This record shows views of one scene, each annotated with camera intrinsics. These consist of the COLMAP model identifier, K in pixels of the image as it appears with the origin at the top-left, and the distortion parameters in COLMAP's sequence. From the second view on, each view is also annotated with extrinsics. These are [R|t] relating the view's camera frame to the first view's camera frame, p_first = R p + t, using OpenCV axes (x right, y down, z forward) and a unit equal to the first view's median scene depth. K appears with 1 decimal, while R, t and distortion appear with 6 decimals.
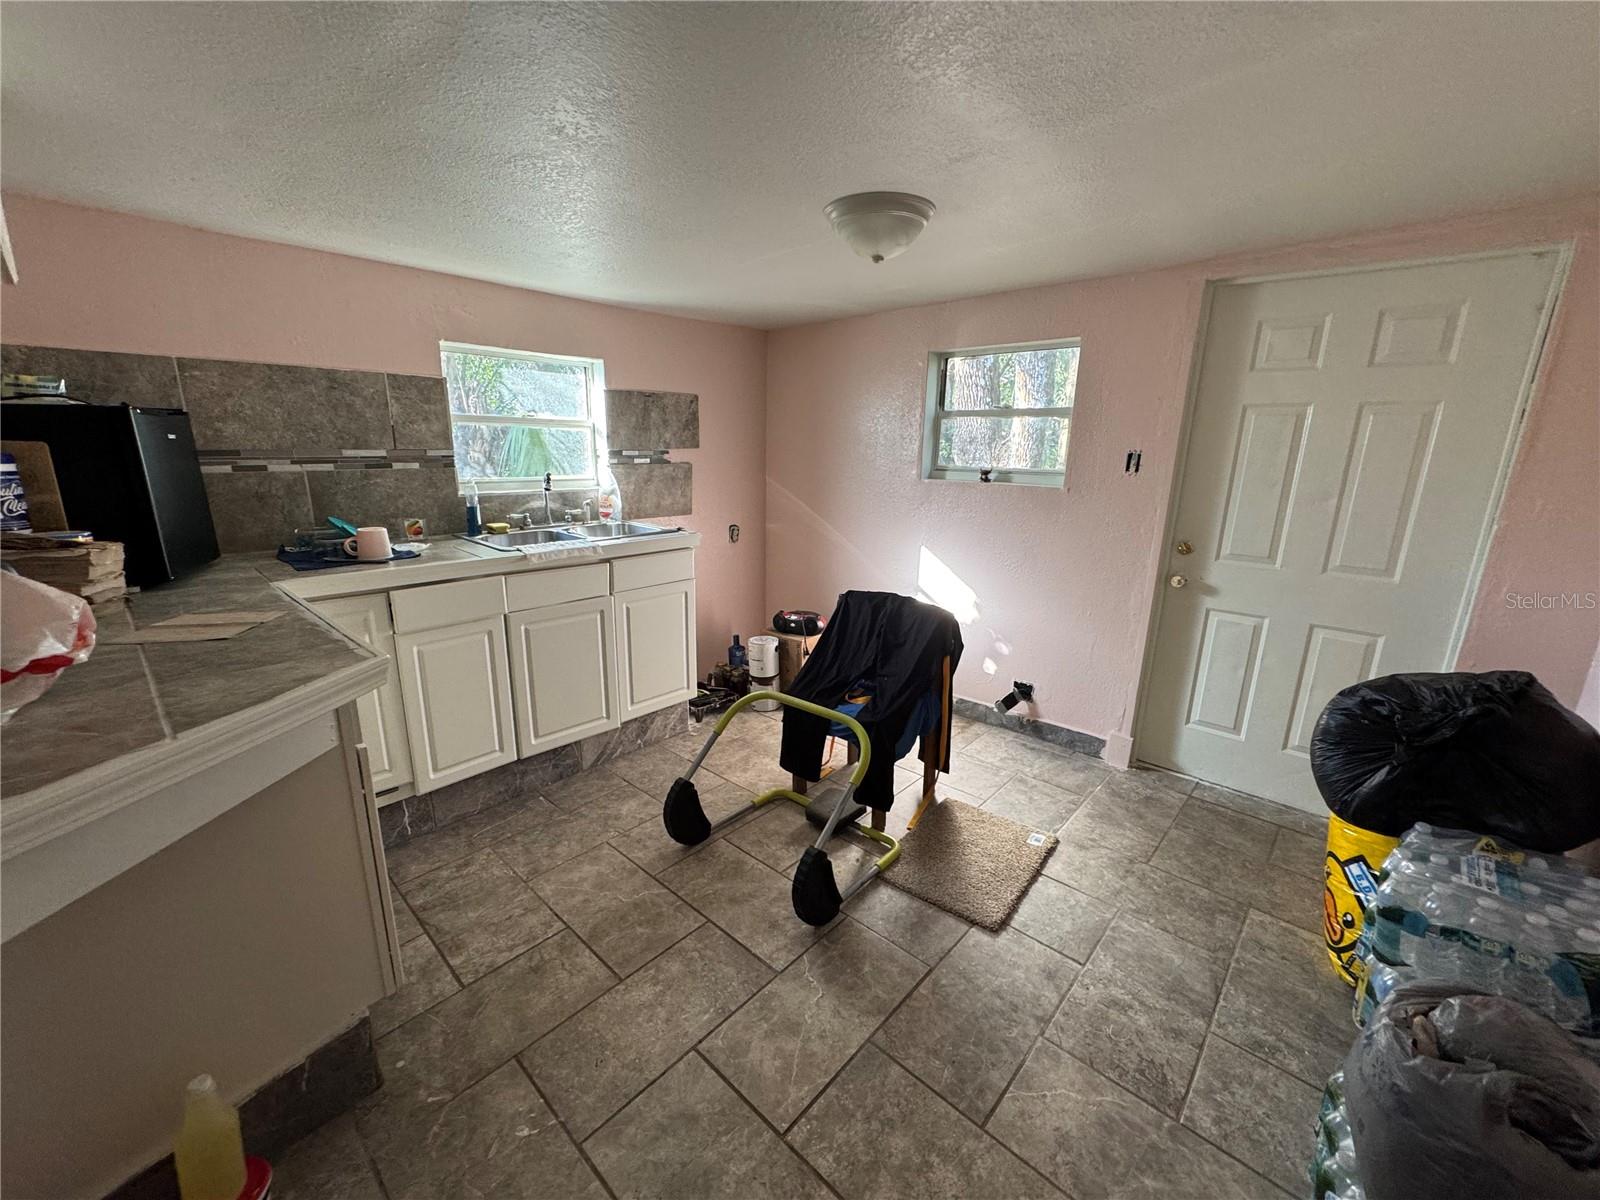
lens RADIAL K [[640.1, 0, 797.5], [0, 640.1, 599.6], [0, 0, 1]] dist [0.000062, 0.000430]
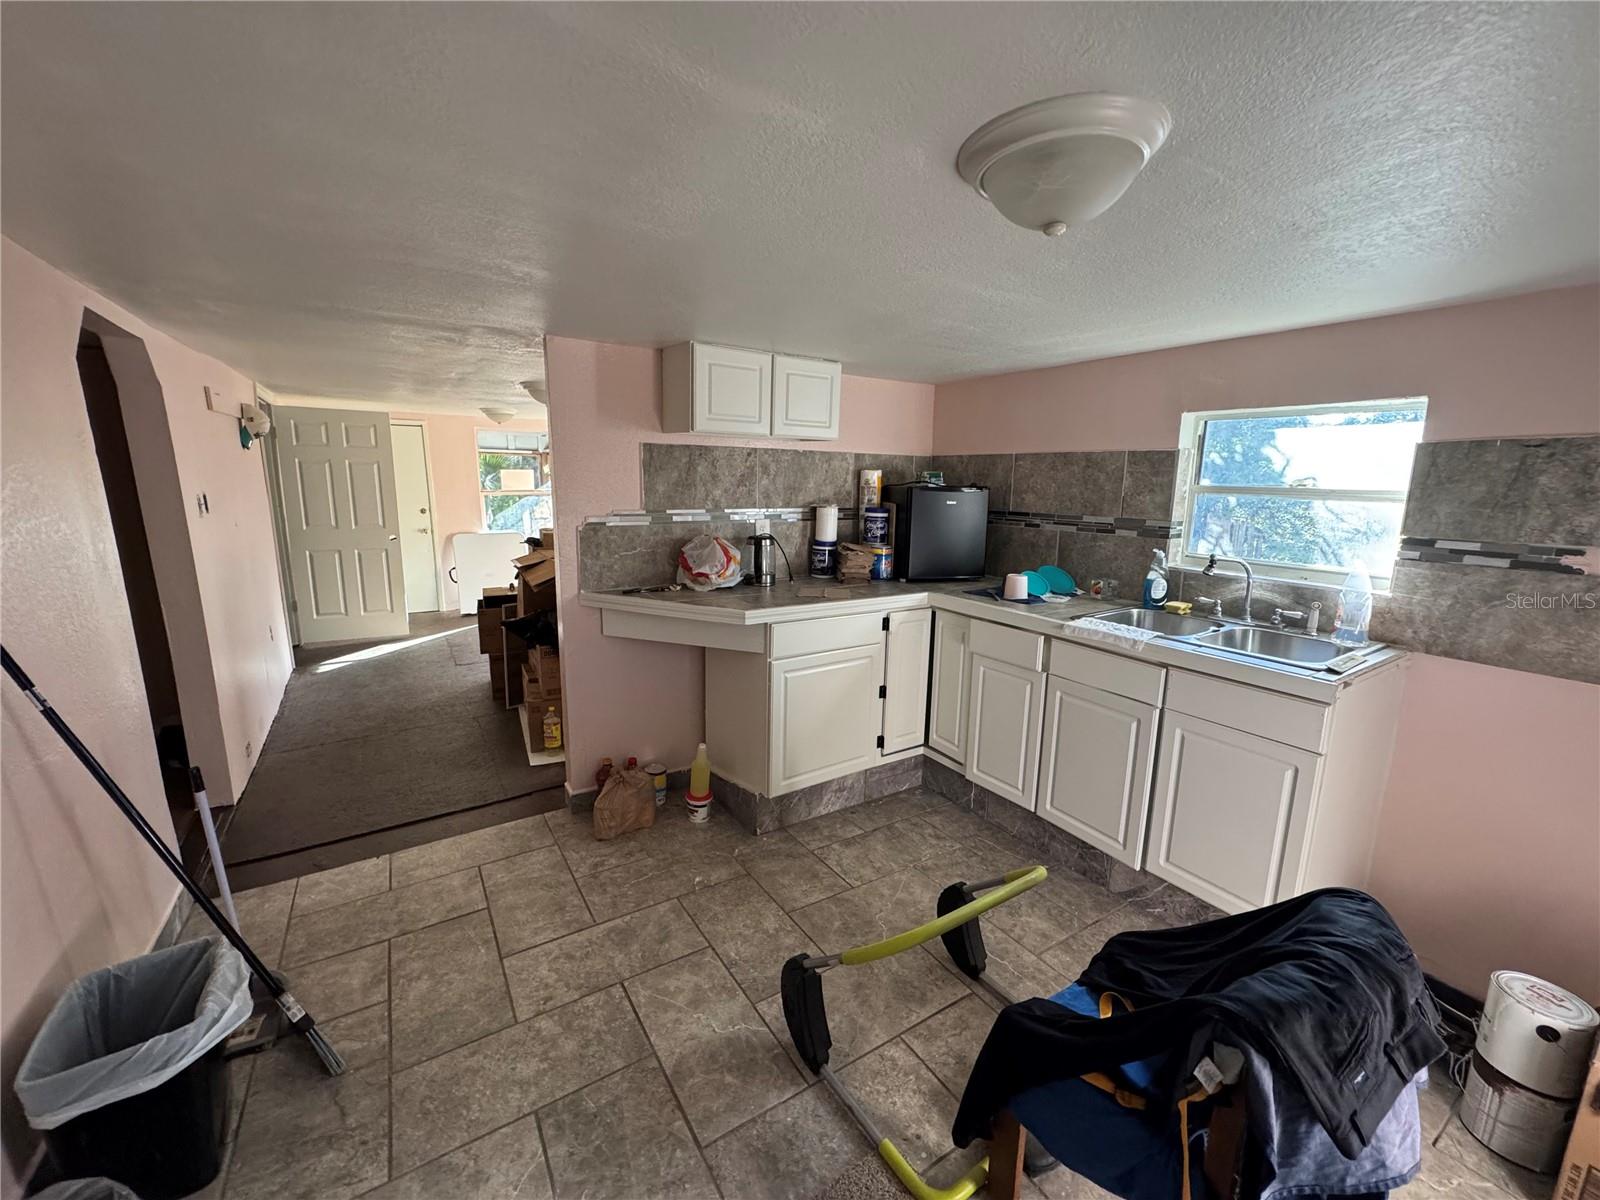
lens RADIAL K [[640.1, 0, 803.0], [0, 640.1, 599.9], [0, 0, 1]] dist [0.000062, 0.000430]
pose [[-0.248520, 0.164833, -0.954499, 0.654658], [-0.251300, 0.940701, 0.227881, -0.240217], [0.935460, 0.296499, -0.192360, 0.826075]]
